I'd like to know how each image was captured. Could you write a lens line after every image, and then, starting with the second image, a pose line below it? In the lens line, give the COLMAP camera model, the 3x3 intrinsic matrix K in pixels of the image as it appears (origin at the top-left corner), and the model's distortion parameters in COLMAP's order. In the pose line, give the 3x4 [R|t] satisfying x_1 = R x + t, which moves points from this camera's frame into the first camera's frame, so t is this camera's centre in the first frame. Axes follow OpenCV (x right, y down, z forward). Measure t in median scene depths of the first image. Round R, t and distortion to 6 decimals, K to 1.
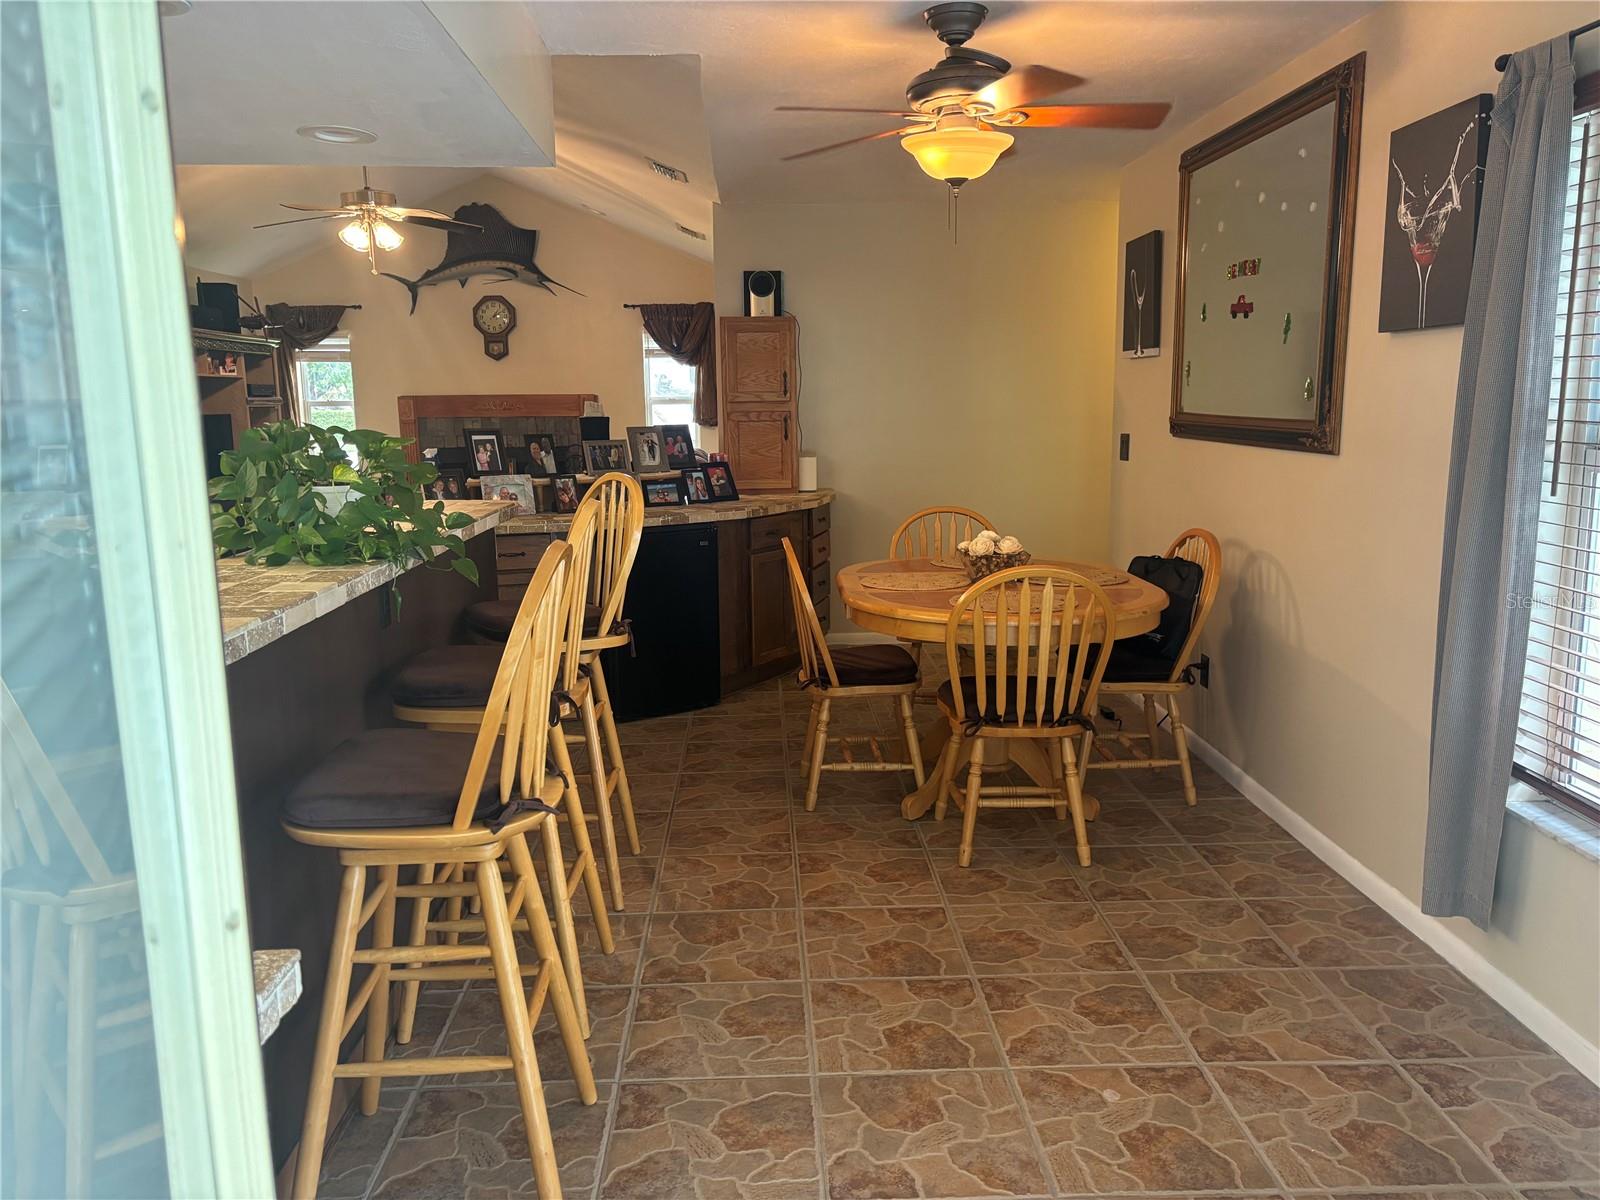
lens RADIAL K [[1227.4, 0, 801.7], [0, 1227.4, 603.3], [0, 0, 1]] dist [-0.020587, -0.007639]
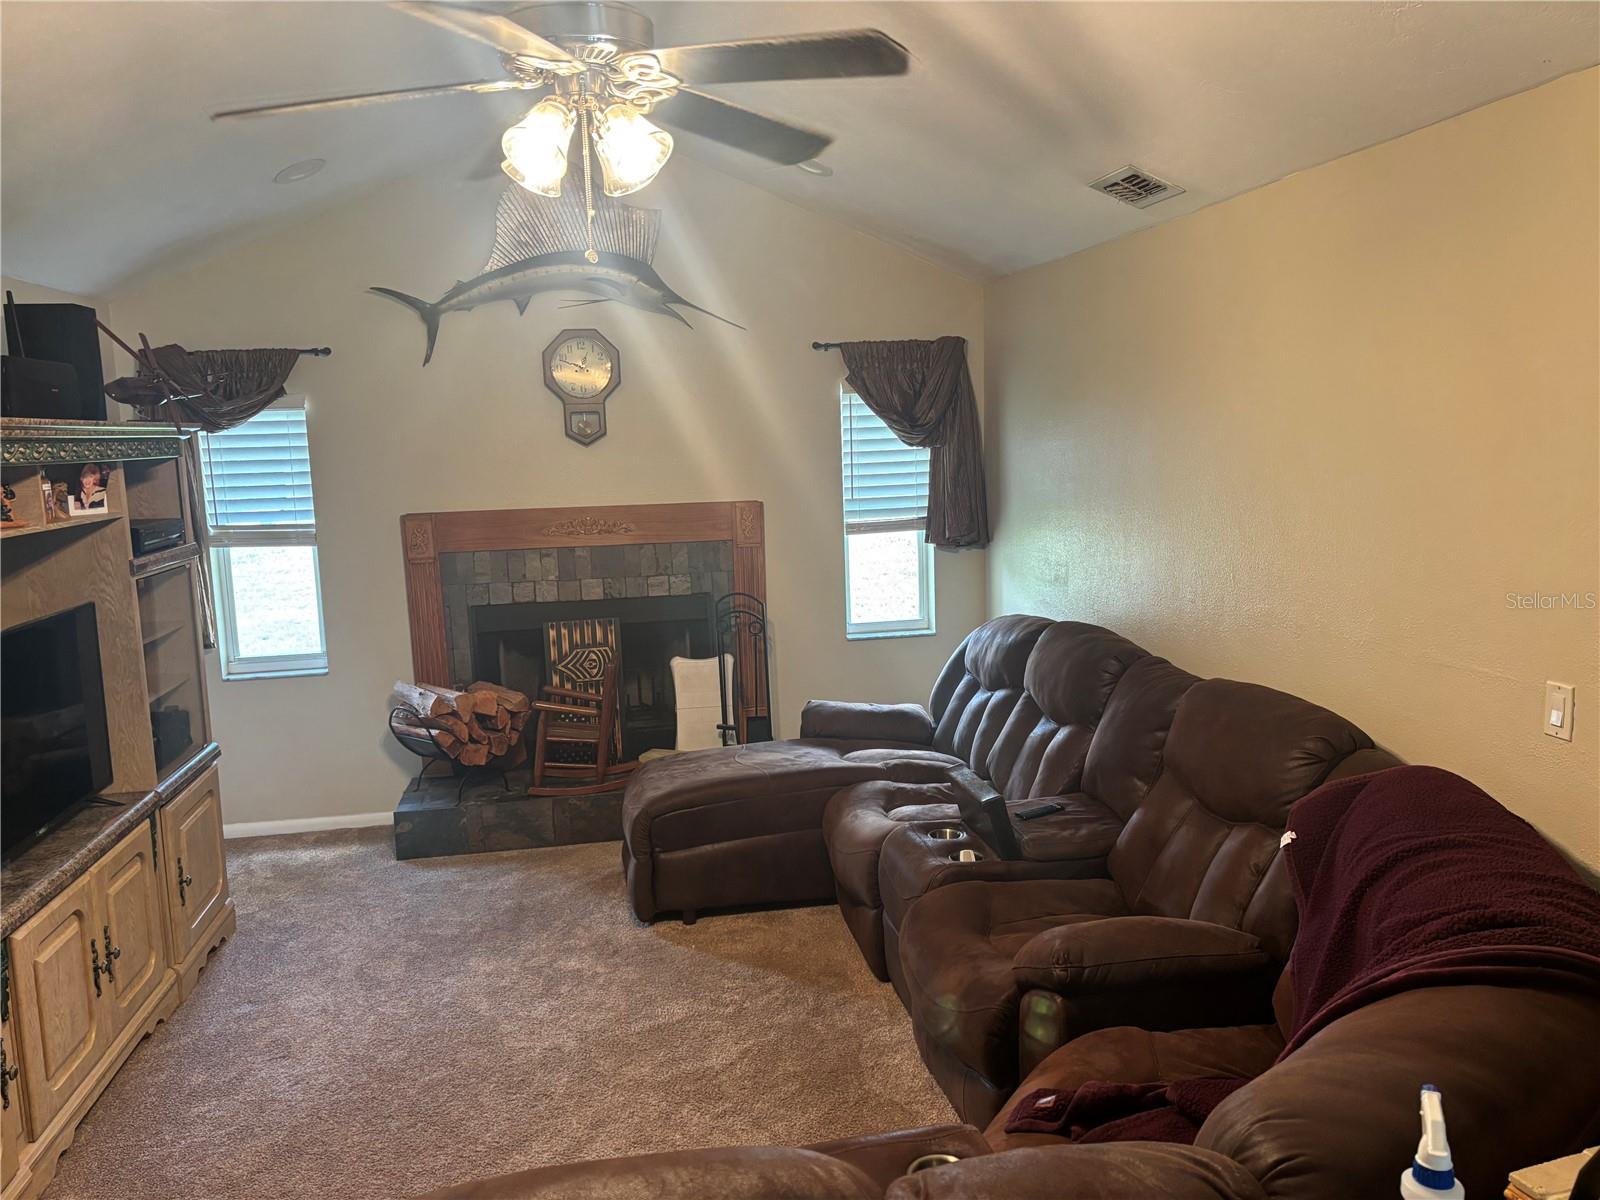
lens RADIAL K [[1227.4, 0, 798.8], [0, 1227.4, 597.5], [0, 0, 1]] dist [-0.020587, -0.007639]
pose [[0.990927, -0.035518, 0.129627, -0.230419], [0.039124, 0.998912, -0.025376, -0.113727], [-0.128584, 0.030217, 0.991238, 0.448771]]
